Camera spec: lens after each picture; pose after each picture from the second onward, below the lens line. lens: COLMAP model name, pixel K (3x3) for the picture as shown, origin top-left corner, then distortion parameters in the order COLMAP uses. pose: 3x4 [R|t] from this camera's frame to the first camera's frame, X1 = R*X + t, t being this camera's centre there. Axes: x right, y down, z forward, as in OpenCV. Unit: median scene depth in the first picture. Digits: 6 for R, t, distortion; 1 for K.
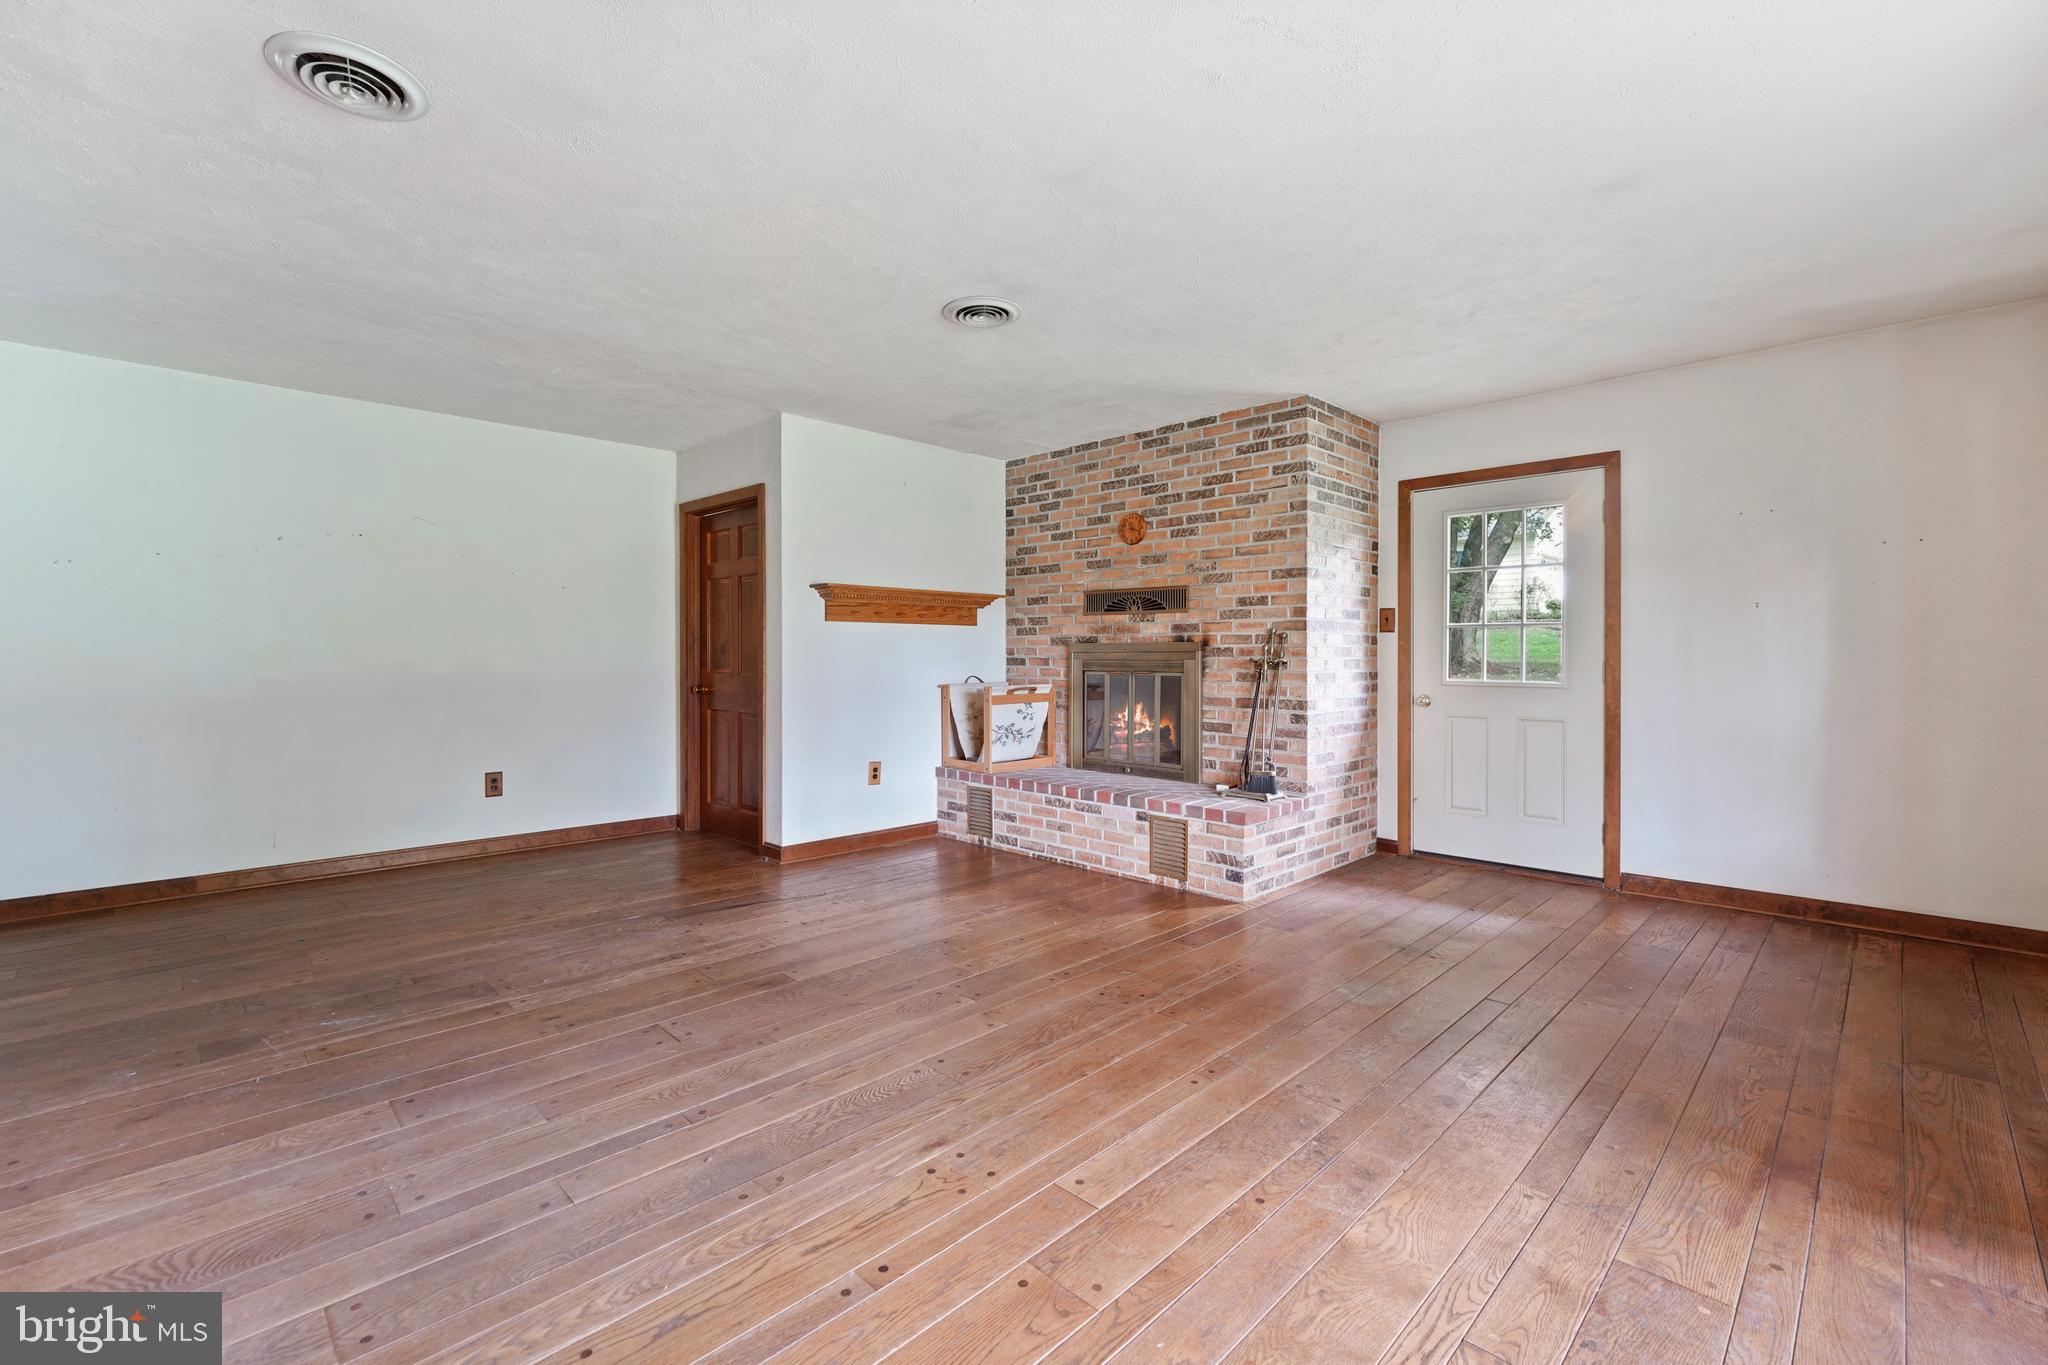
lens RADIAL K [[875.8, 0, 1012.8], [0, 875.8, 665.0], [0, 0, 1]] dist [0.000568, -0.000212]
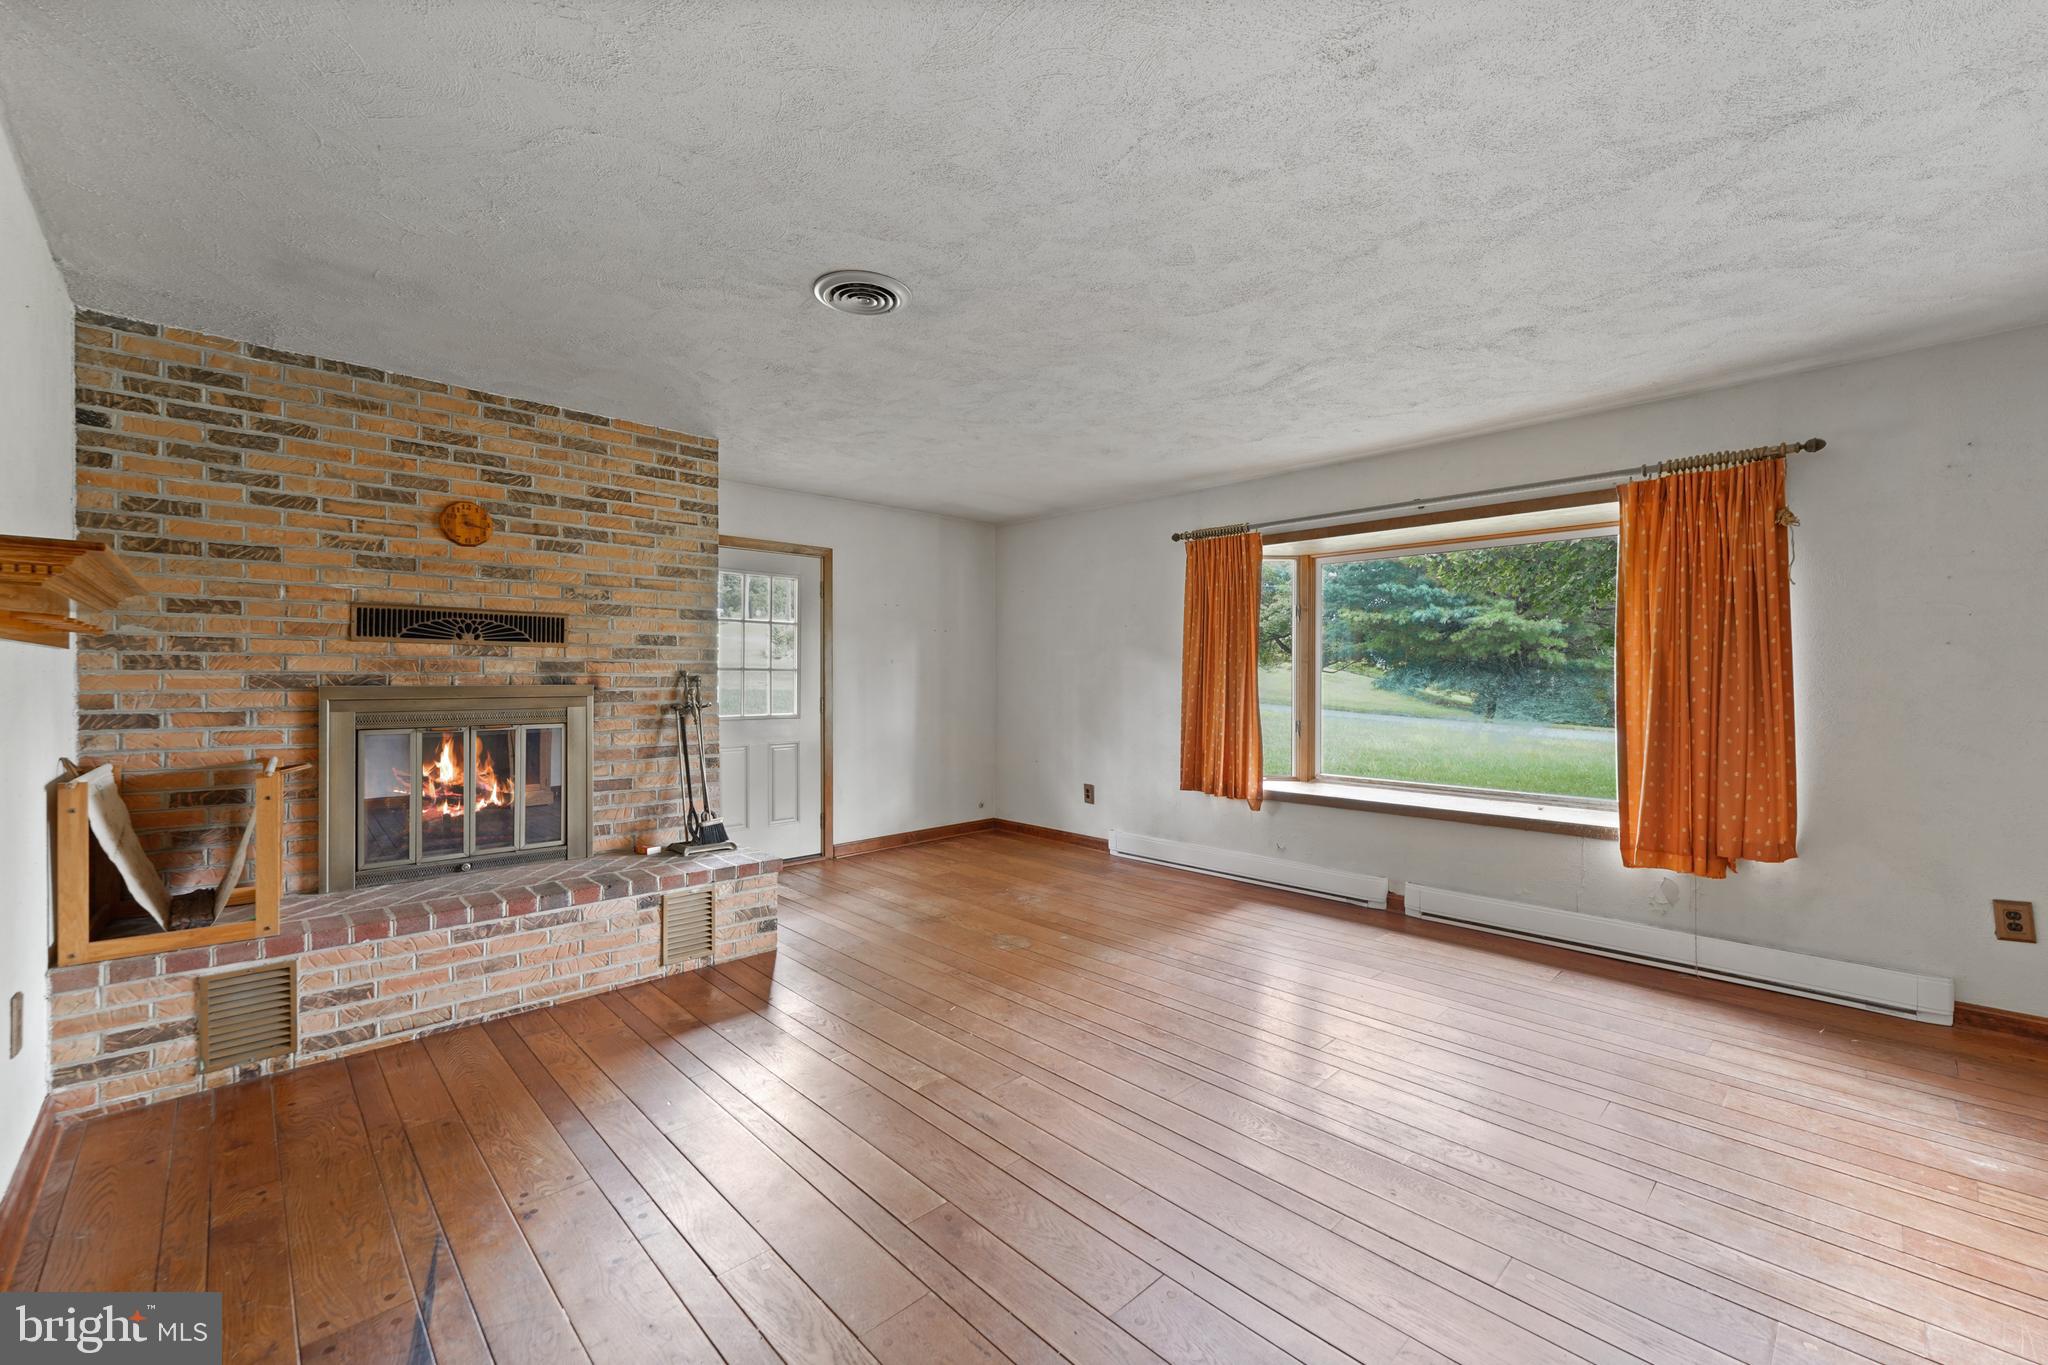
lens RADIAL K [[833.7, 0, 1021.5], [0, 833.7, 678.8], [0, 0, 1]] dist [0.001911, 0.000008]
pose [[0.014796, -0.006080, 0.999872, -0.557179], [0.006076, 0.999964, 0.005991, -0.033525], [-0.999872, 0.005987, 0.014833, 0.572548]]
